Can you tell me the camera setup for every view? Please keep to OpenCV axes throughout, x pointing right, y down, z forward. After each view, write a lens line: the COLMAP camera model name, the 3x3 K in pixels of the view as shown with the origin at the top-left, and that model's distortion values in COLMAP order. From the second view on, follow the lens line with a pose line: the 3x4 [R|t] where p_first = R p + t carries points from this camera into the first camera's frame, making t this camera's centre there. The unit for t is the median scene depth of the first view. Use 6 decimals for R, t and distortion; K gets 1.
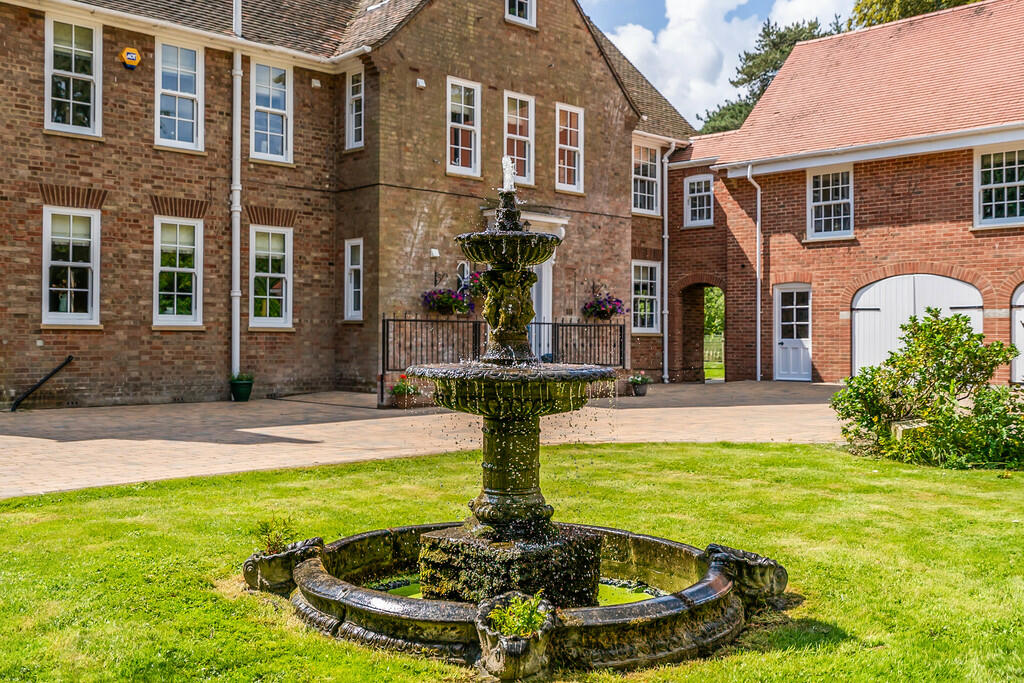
lens RADIAL K [[1045.1, 0, 511.2], [0, 1045.1, 336.3], [0, 0, 1]] dist [0.030233, 0.000000]
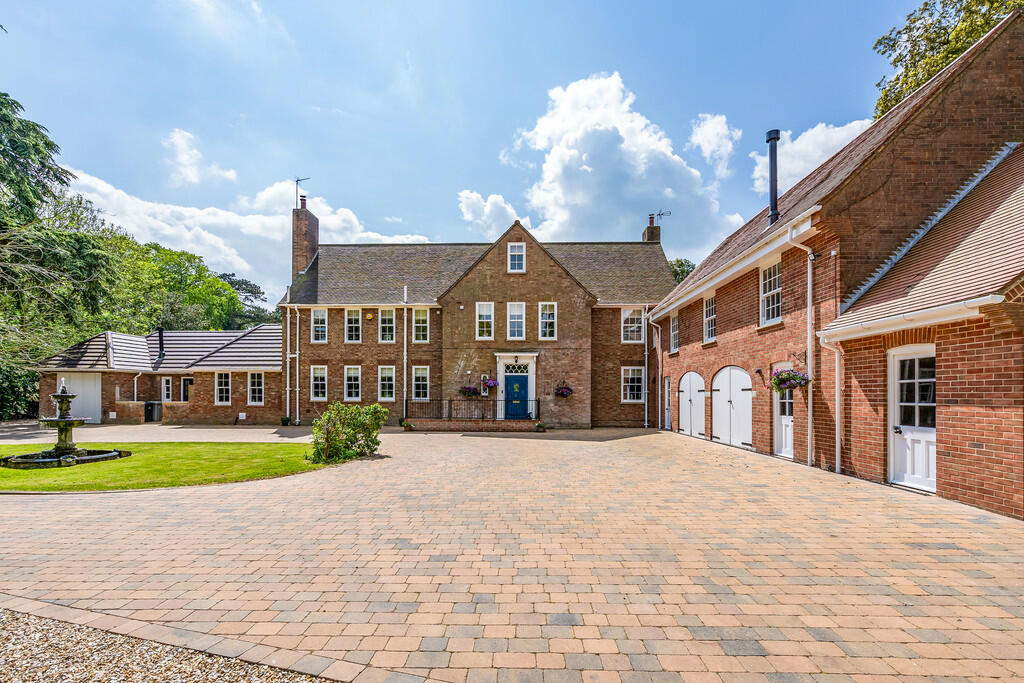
lens RADIAL K [[464.8, 0, 459.3], [0, 464.8, 398.6], [0, 0, 1]] dist [-0.001617, -0.000121]
pose [[0.695945, -0.000761, -0.718095, 0.748597], [0.001751, 0.999998, 0.000638, -0.016415], [0.718093, -0.001701, 0.695945, 0.195713]]
